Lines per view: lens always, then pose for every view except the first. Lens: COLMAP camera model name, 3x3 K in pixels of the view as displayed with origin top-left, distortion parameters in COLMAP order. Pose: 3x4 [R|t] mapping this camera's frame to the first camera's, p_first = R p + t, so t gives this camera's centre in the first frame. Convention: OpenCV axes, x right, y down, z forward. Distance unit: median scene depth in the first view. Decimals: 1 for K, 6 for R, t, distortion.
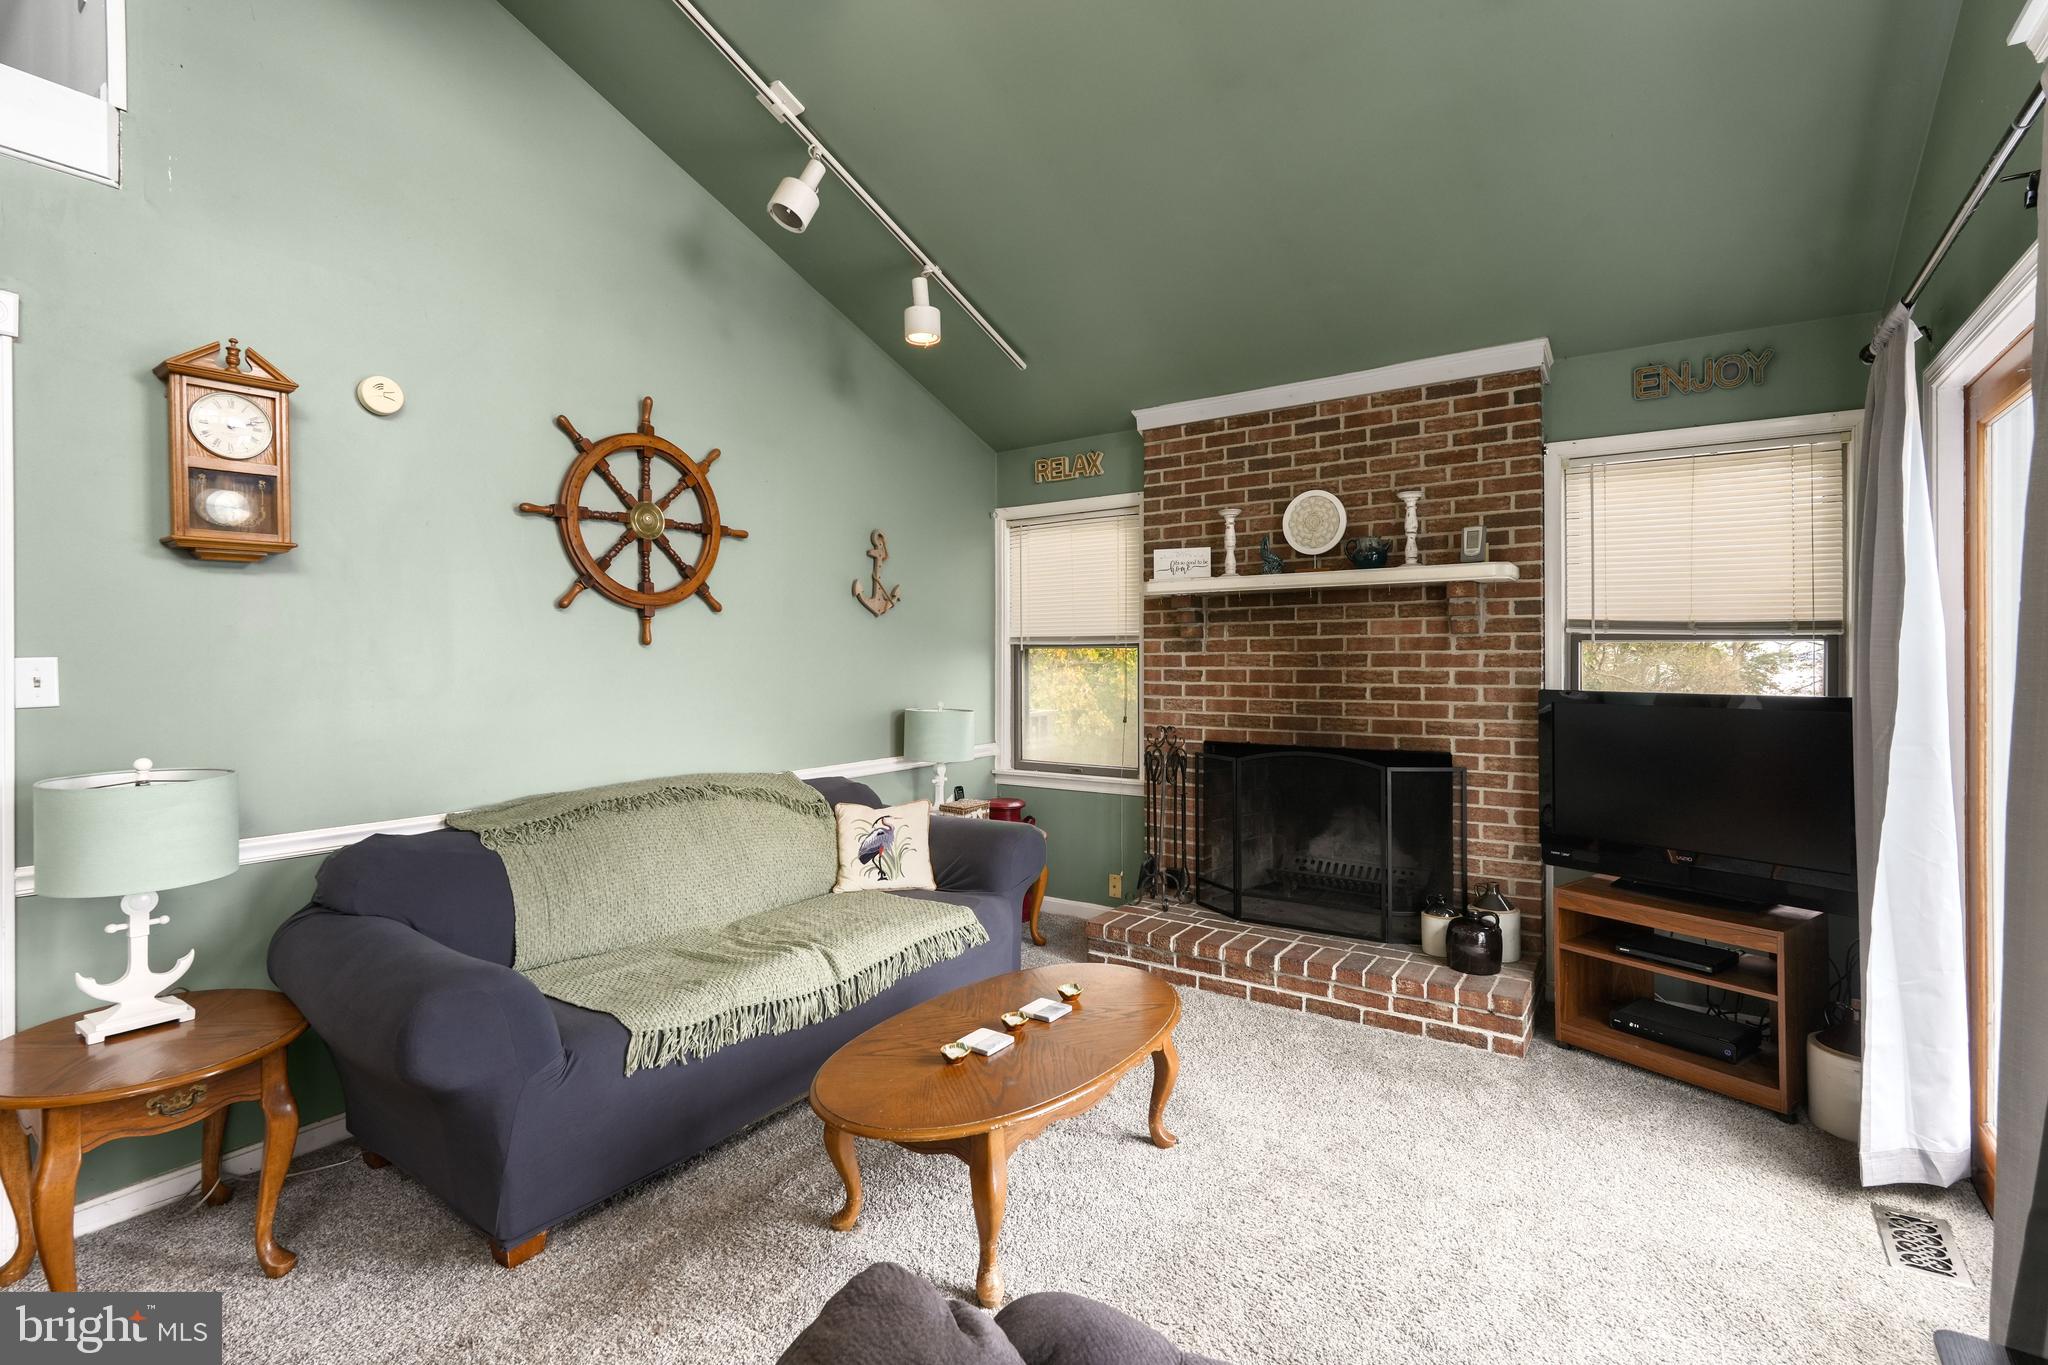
lens RADIAL K [[911.5, 0, 1017.9], [0, 911.5, 668.9], [0, 0, 1]] dist [-0.014174, 0.007521]
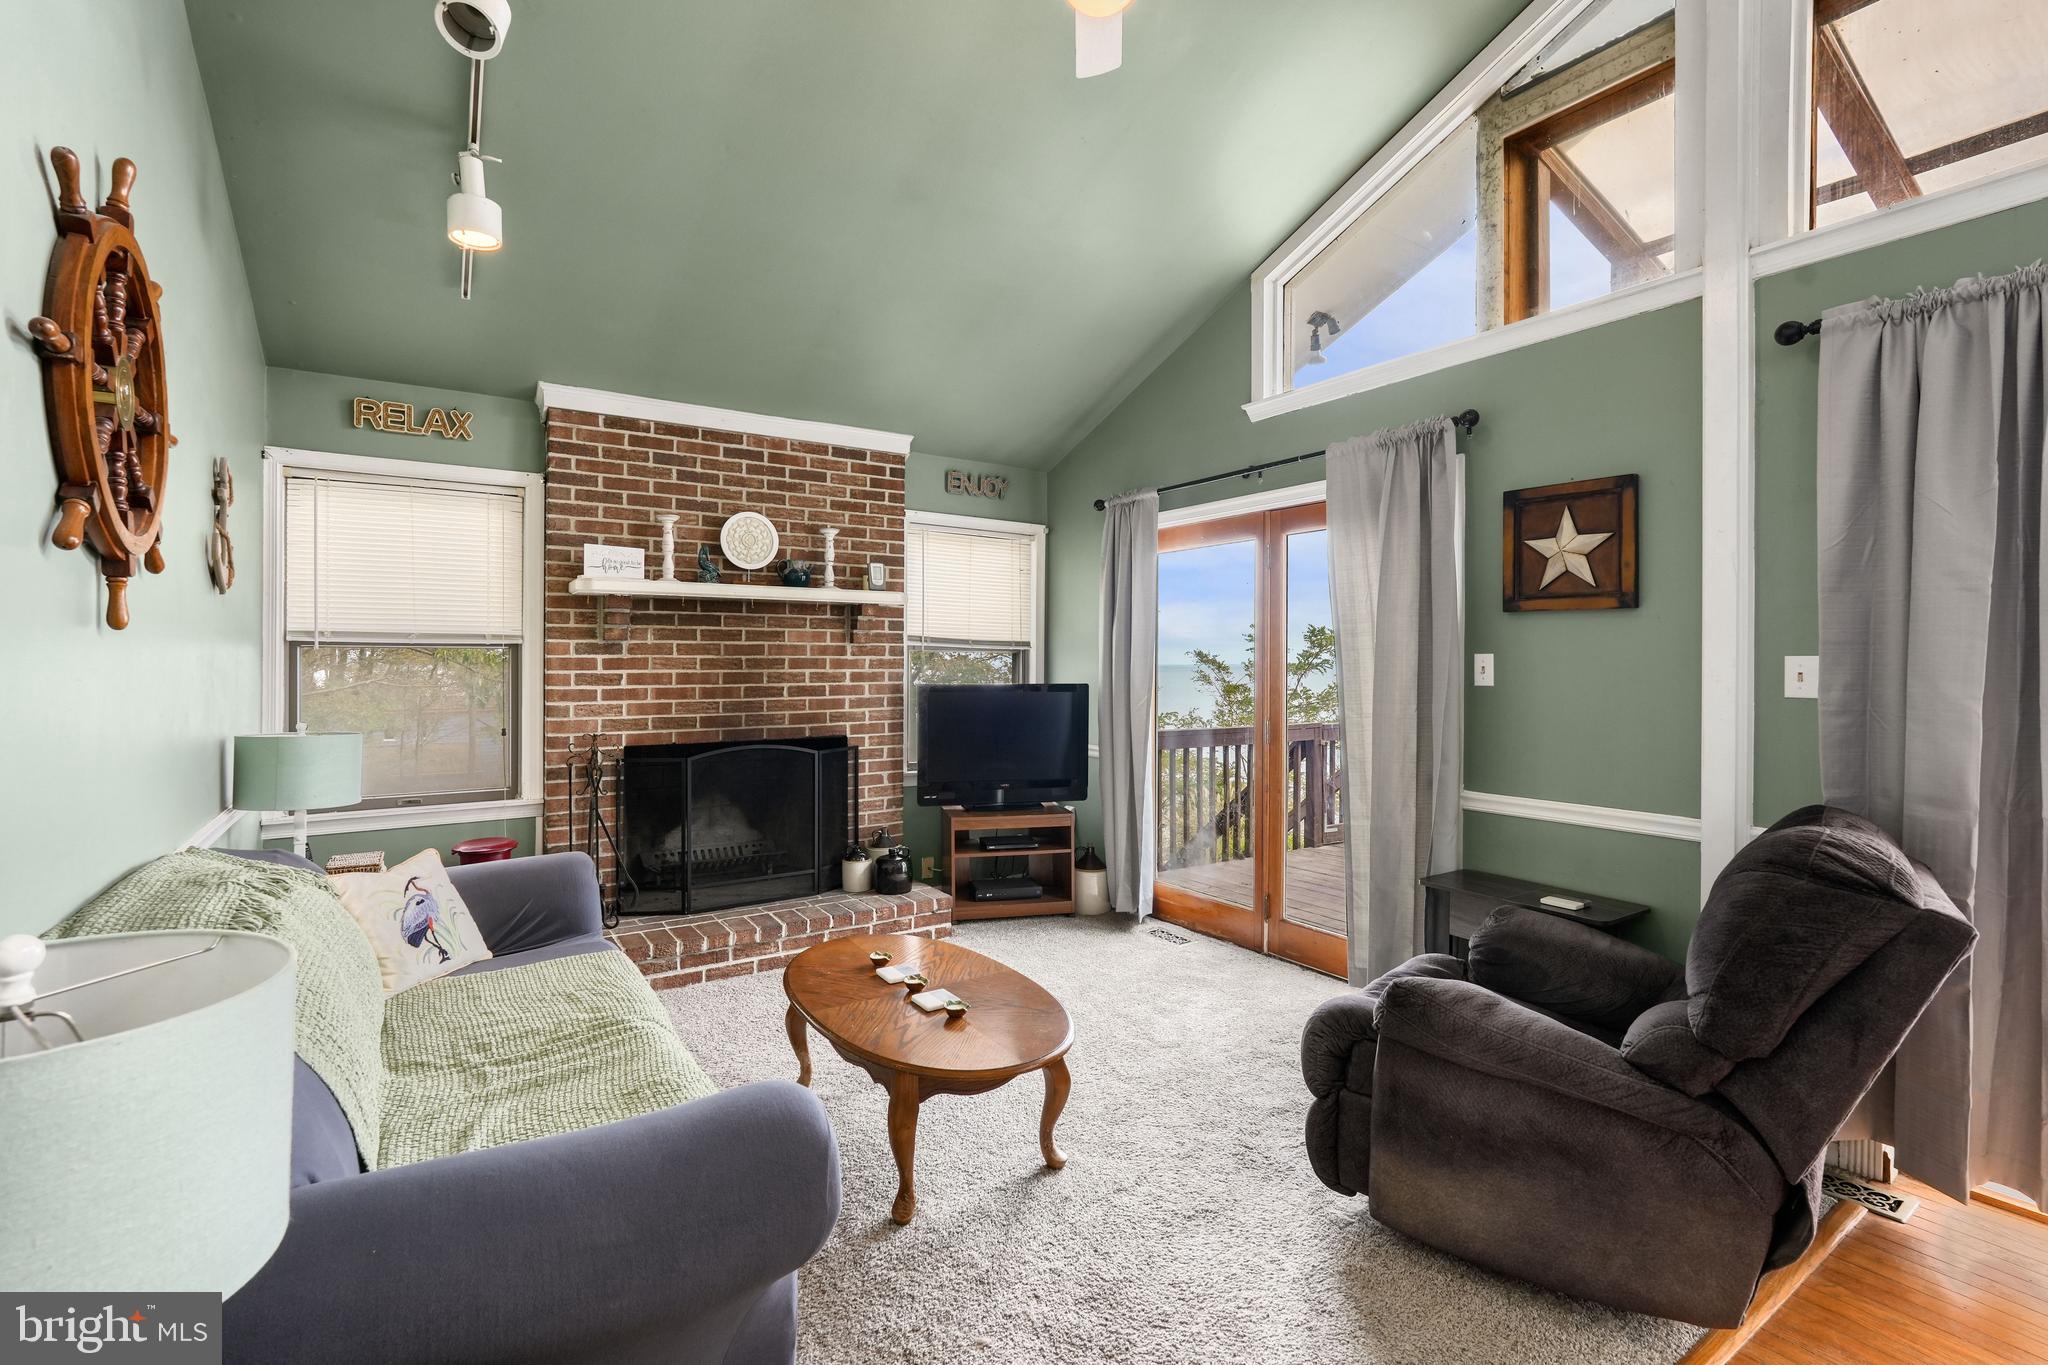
lens RADIAL K [[911.5, 0, 1015.3], [0, 911.5, 677.8], [0, 0, 1]] dist [-0.014174, 0.007521]
pose [[0.383780, -0.013066, 0.923332, -0.604237], [0.007849, 0.999910, 0.010887, -0.001502], [-0.923391, 0.003070, 0.383848, 0.275049]]
